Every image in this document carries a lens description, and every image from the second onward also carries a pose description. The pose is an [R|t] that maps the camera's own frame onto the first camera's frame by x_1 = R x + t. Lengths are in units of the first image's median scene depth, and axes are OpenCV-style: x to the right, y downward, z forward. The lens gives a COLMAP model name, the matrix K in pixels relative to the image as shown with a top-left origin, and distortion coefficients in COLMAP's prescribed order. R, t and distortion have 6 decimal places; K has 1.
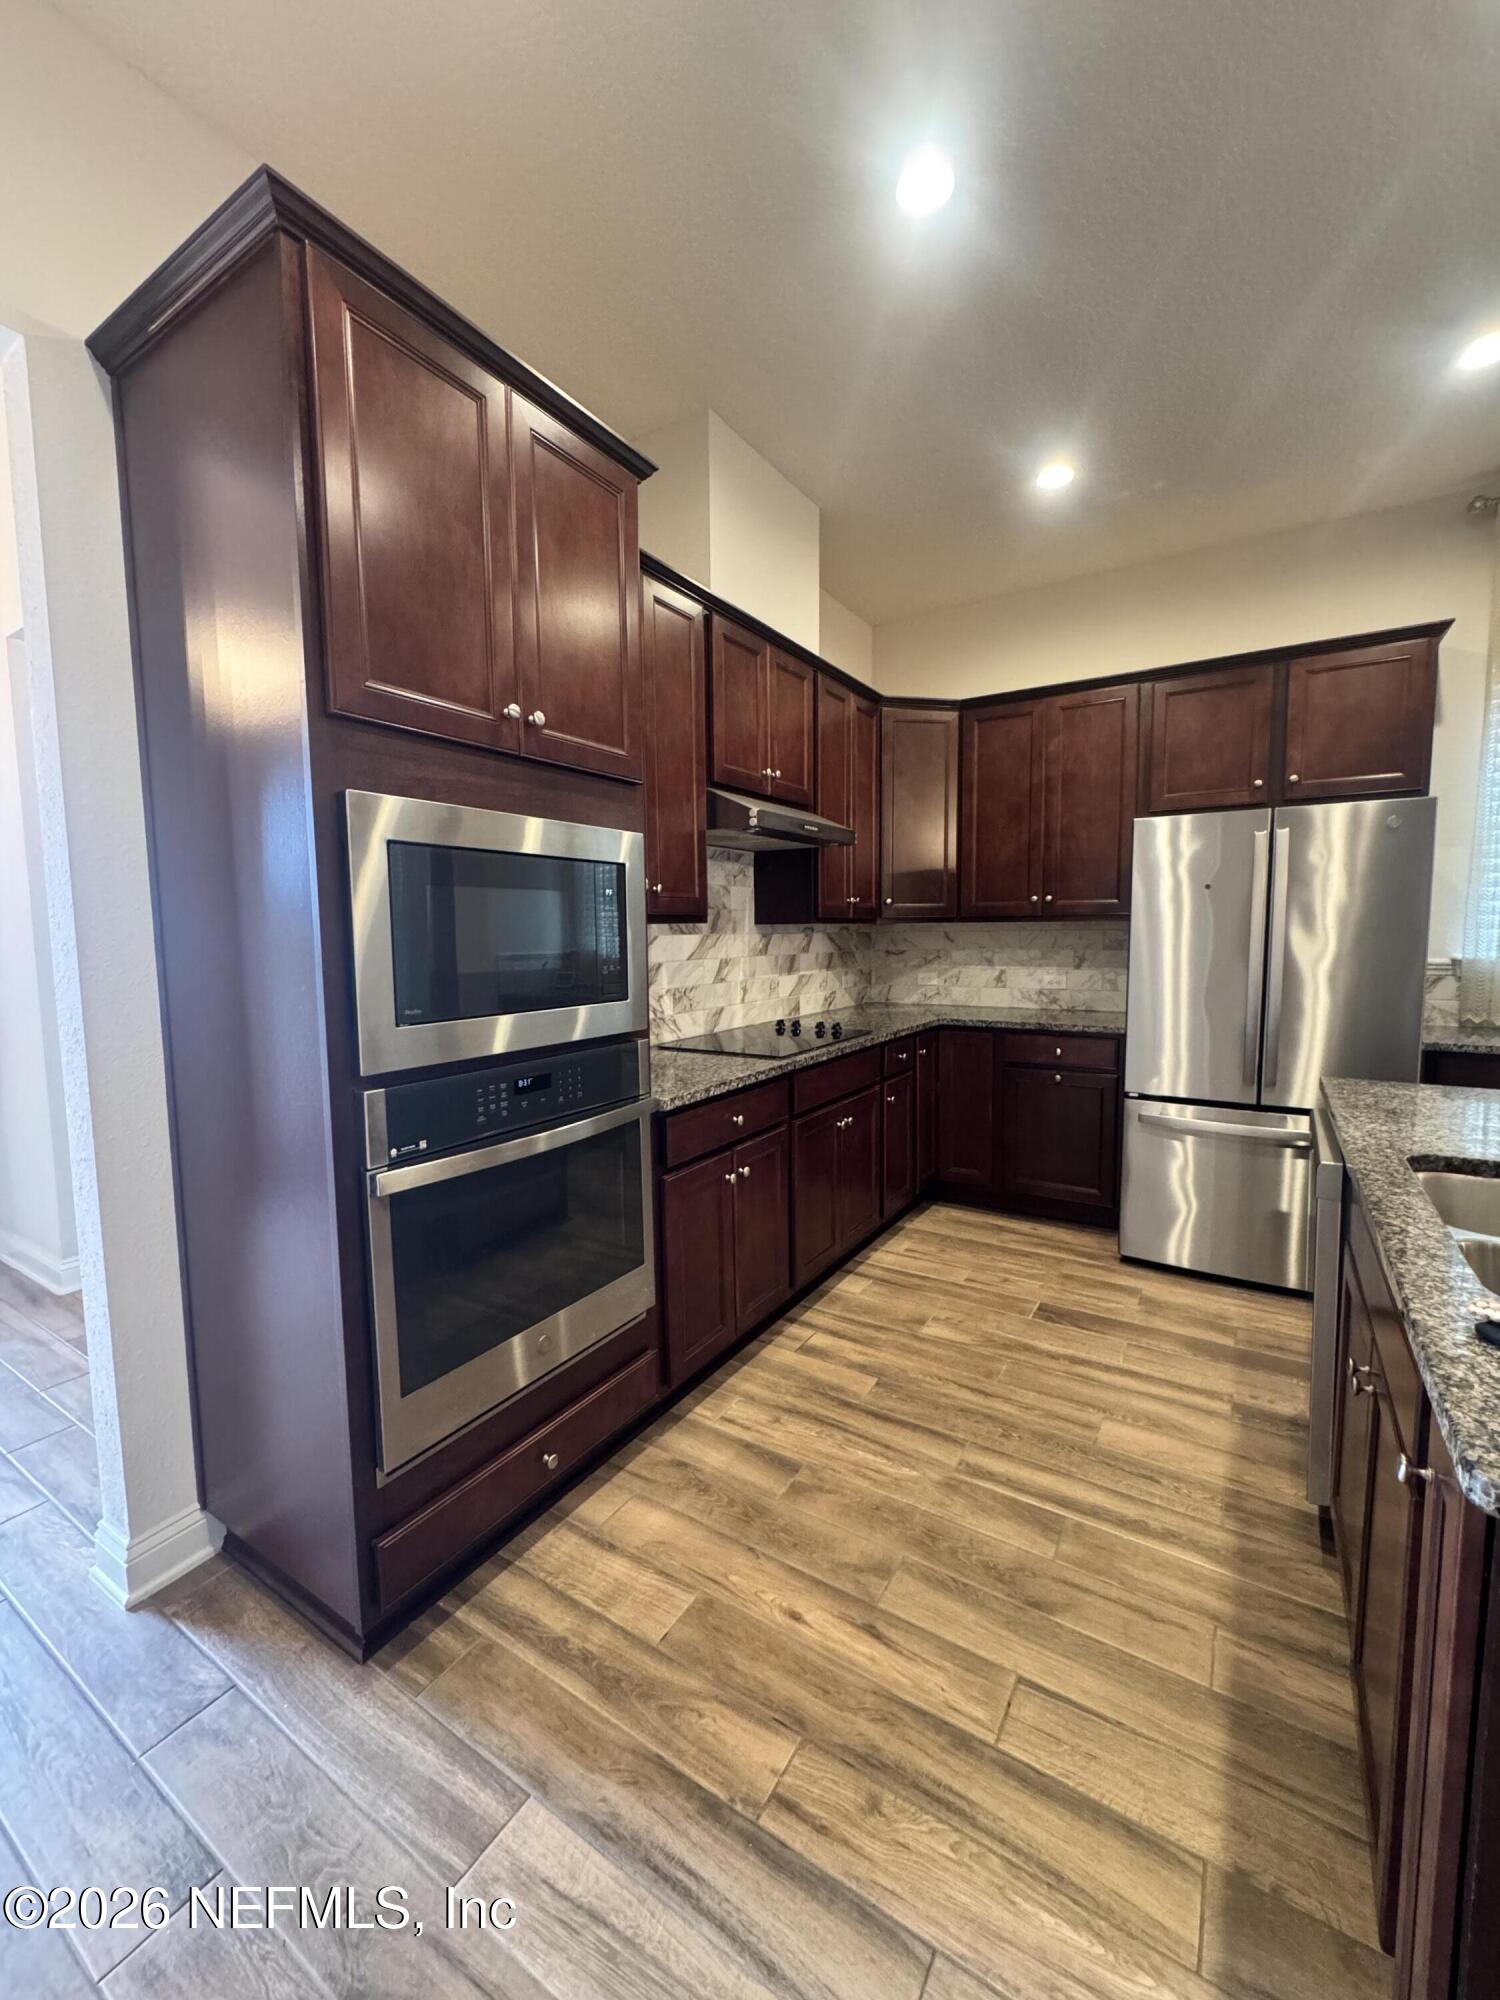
lens RADIAL K [[797.4, 0, 750.2], [0, 797.4, 1001.8], [0, 0, 1]] dist [-0.002245, 0.000554]
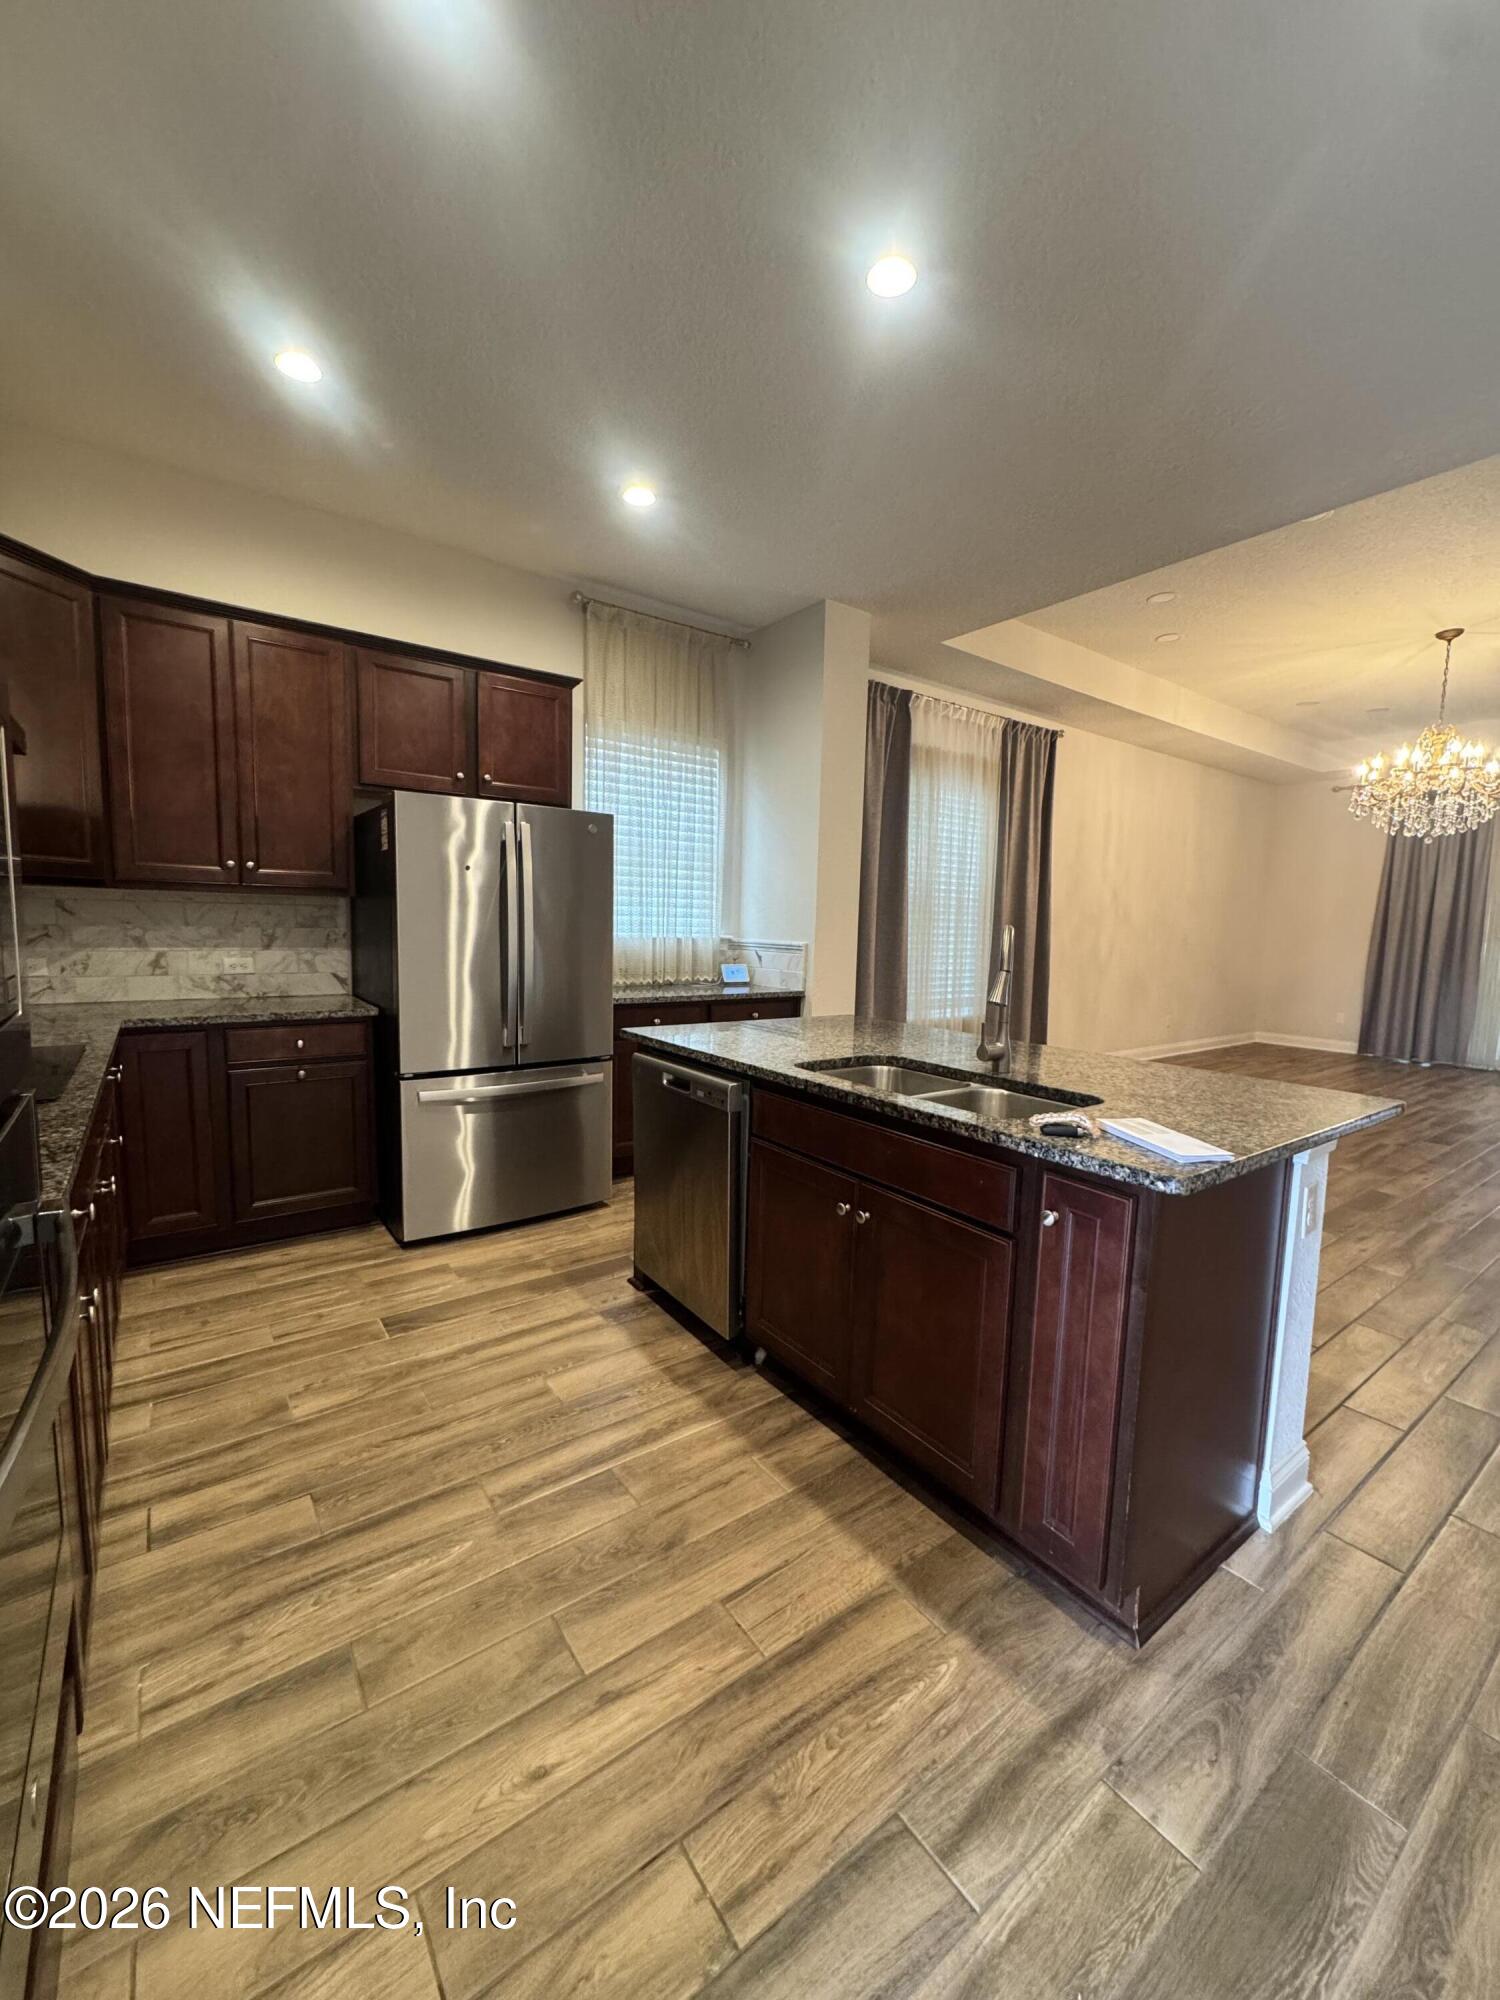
lens RADIAL K [[797.4, 0, 750.2], [0, 797.4, 1001.8], [0, 0, 1]] dist [-0.002245, 0.000554]
pose [[0.363063, -0.073981, 0.928823, -0.313863], [0.054915, 0.996809, 0.057930, -0.008564], [-0.930145, 0.029974, 0.365967, 0.293953]]
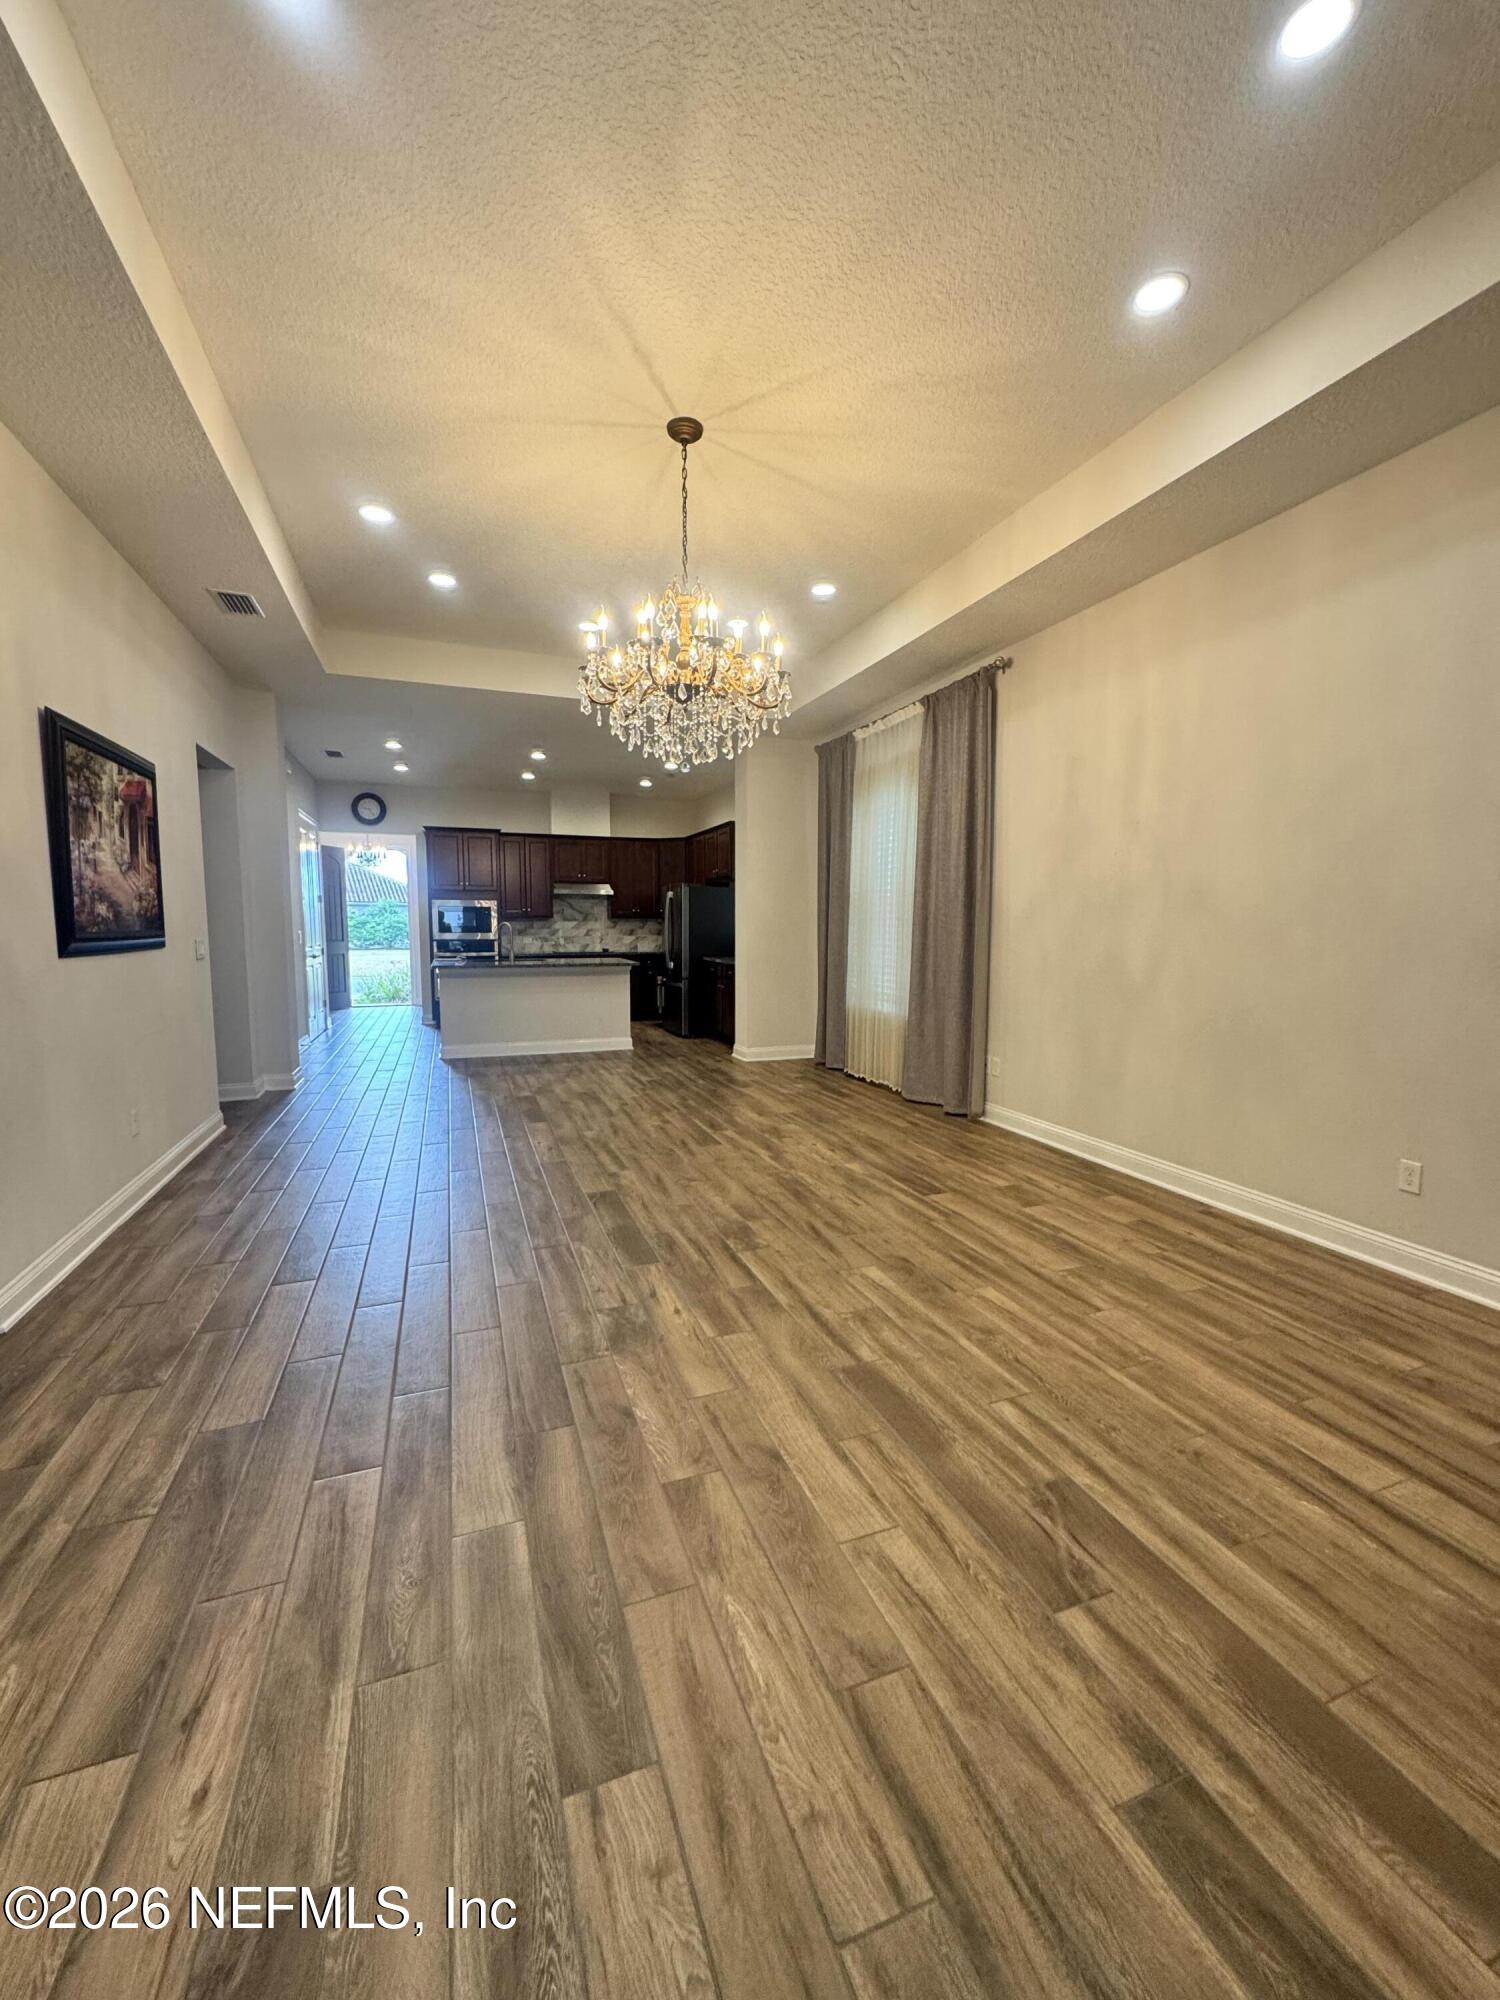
lens RADIAL K [[797.4, 0, 750.2], [0, 797.4, 1001.8], [0, 0, 1]] dist [-0.002245, 0.000554]
pose [[0.798793, 0.072238, -0.597253, 3.098007], [-0.065982, 0.997295, 0.032376, 0.119476], [0.597976, 0.013546, 0.801399, -1.538258]]
